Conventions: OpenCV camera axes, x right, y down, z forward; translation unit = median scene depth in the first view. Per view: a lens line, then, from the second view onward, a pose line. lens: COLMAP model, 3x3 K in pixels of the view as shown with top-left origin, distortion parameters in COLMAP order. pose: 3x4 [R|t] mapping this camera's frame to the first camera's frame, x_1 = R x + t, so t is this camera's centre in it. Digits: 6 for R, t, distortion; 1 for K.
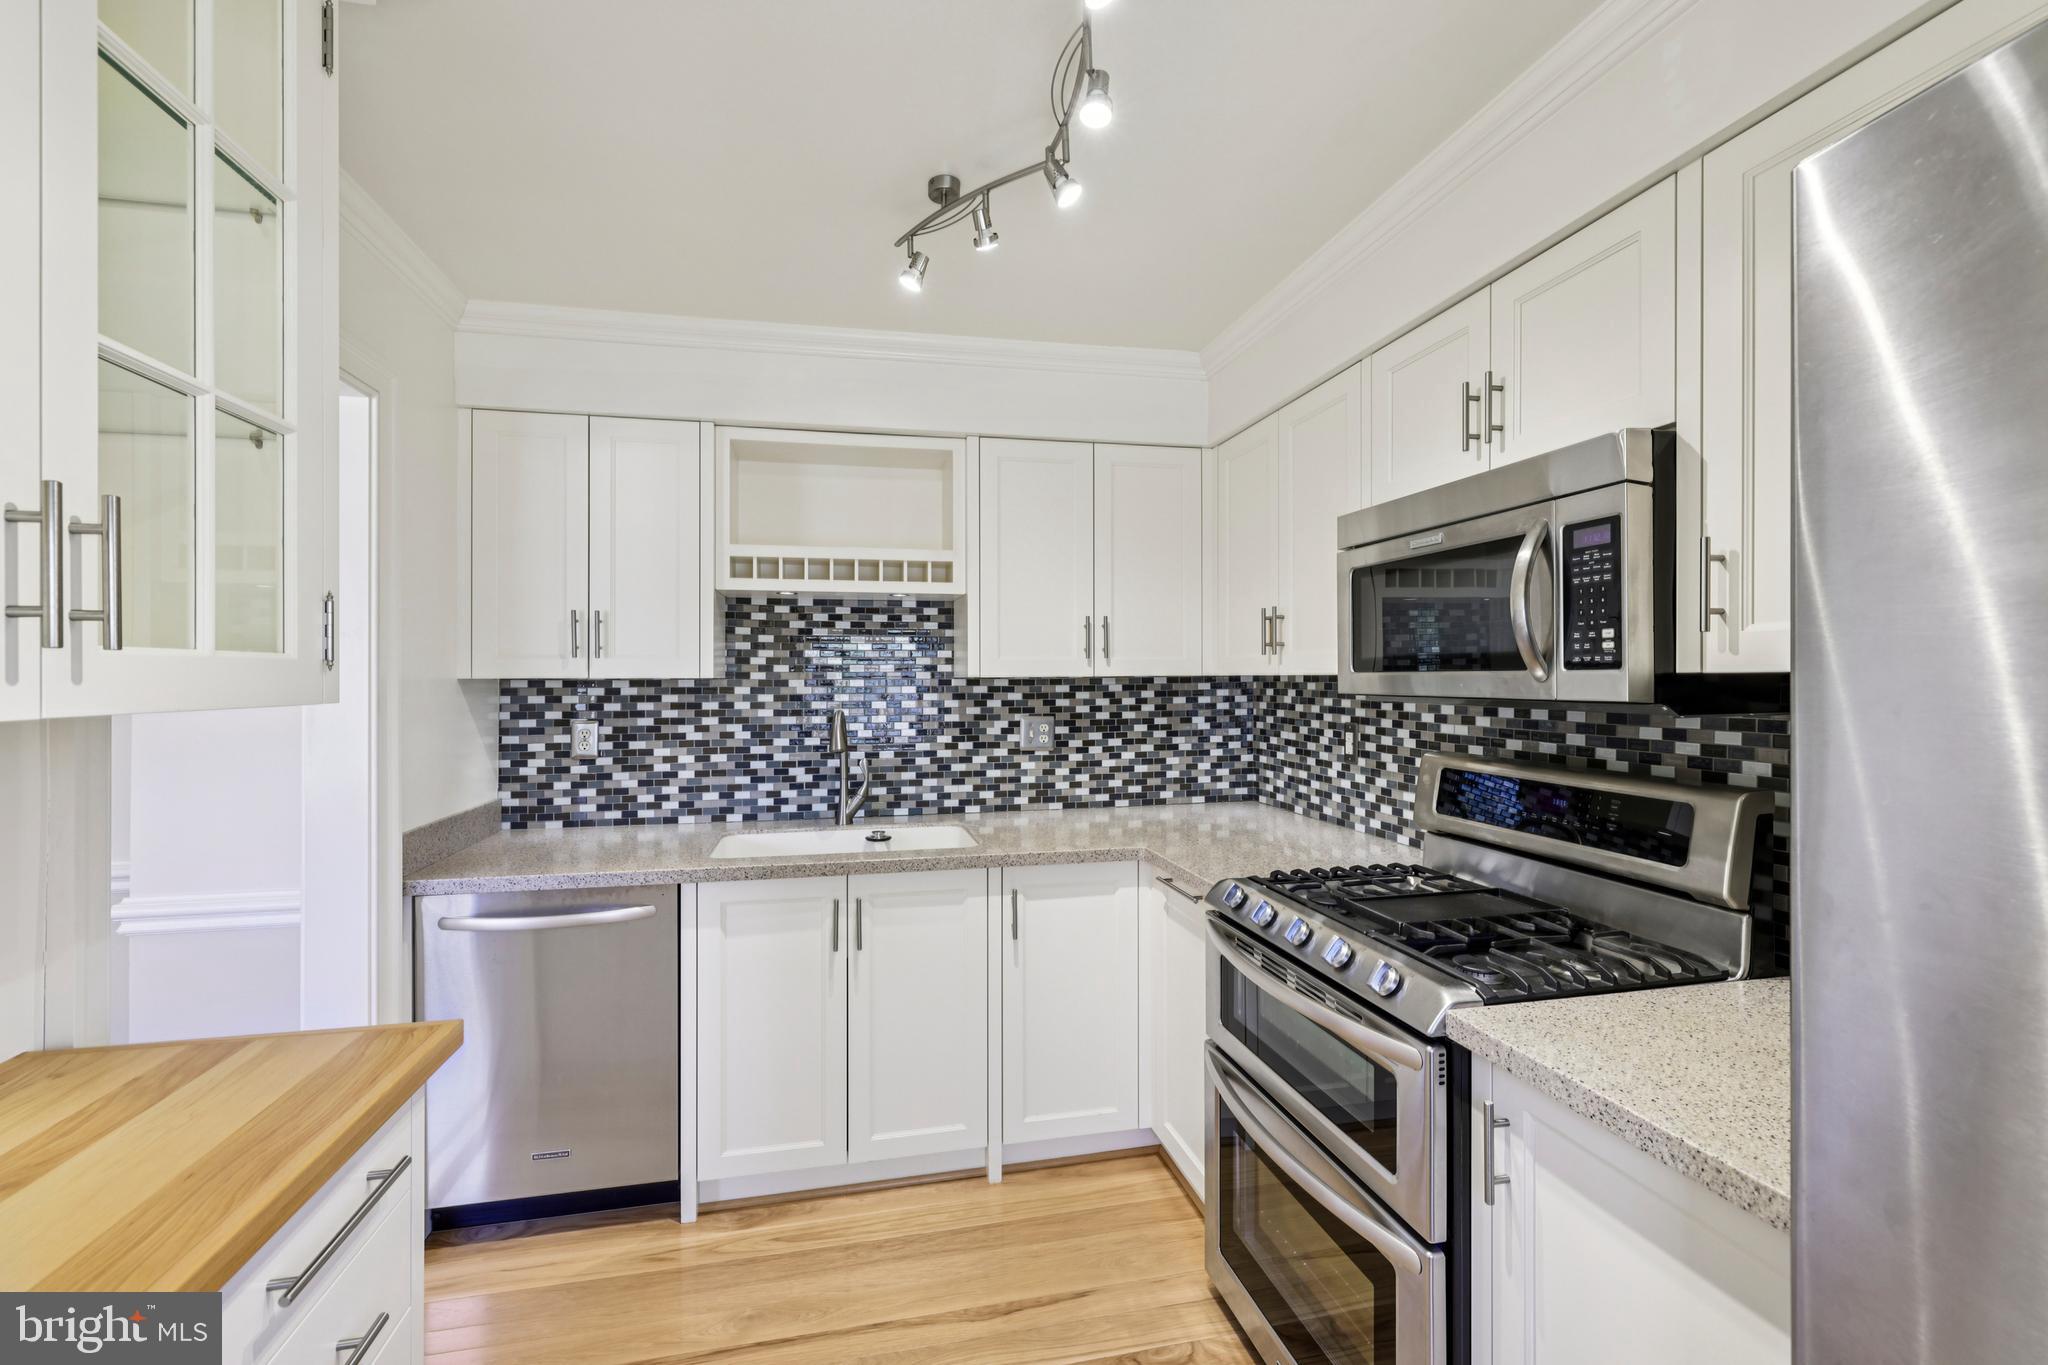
lens RADIAL K [[873.4, 0, 1035.5], [0, 873.4, 680.1], [0, 0, 1]] dist [0.000901, 0.000114]
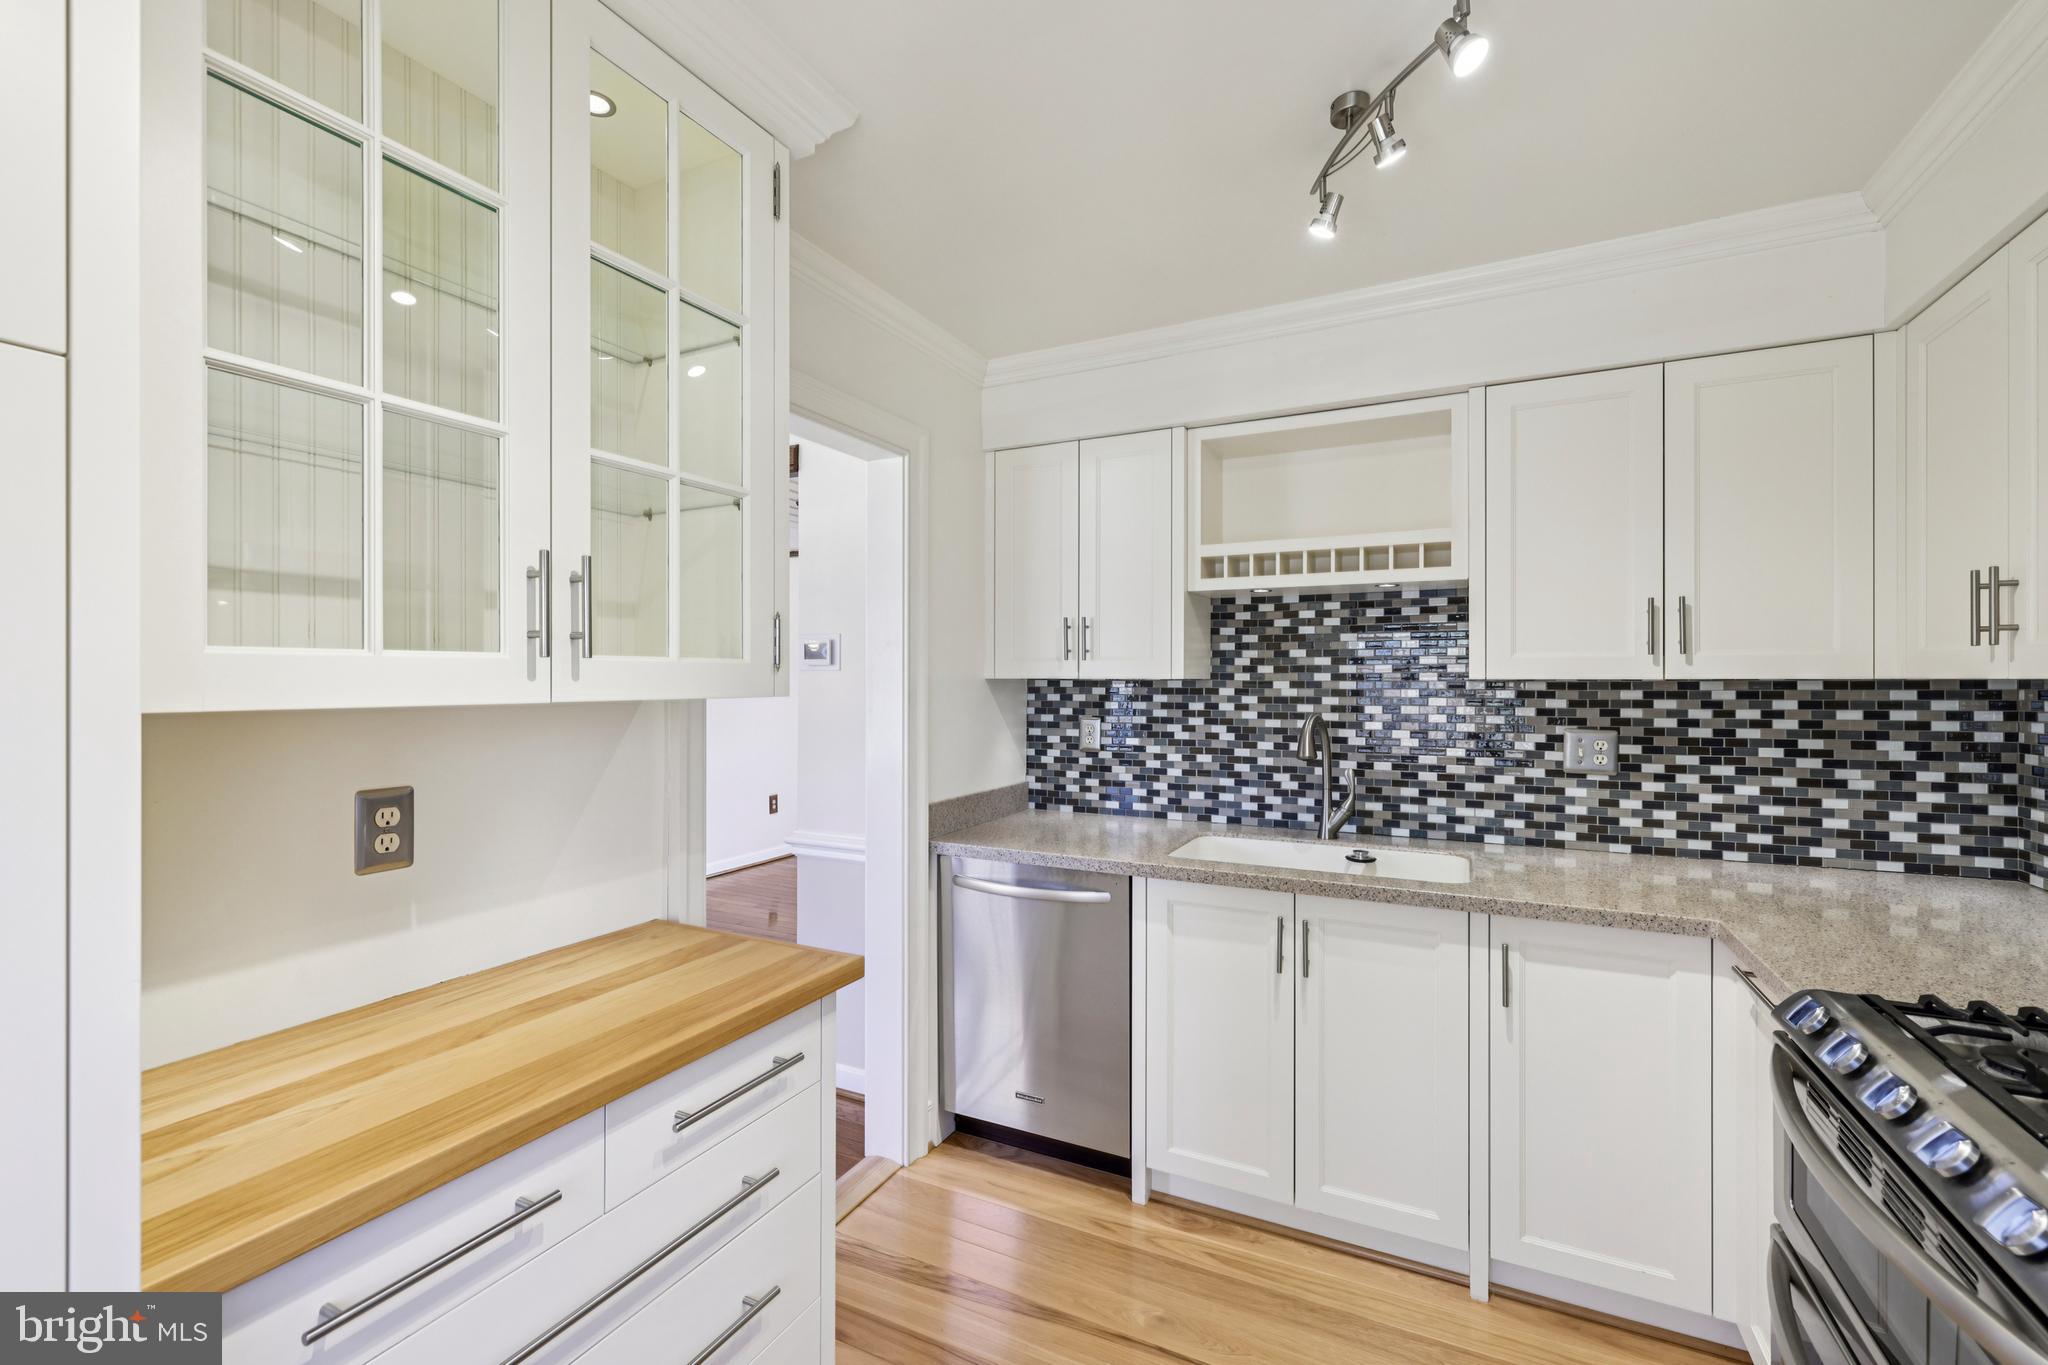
lens RADIAL K [[889.2, 0, 1024.0], [0, 889.2, 682.5], [0, 0, 1]] dist [0.002101, 0.000656]
pose [[0.771945, 0.006841, -0.635652, 0.127013], [-0.006233, 0.999975, 0.003192, -0.000176], [0.635658, 0.001498, 0.771969, 0.074747]]
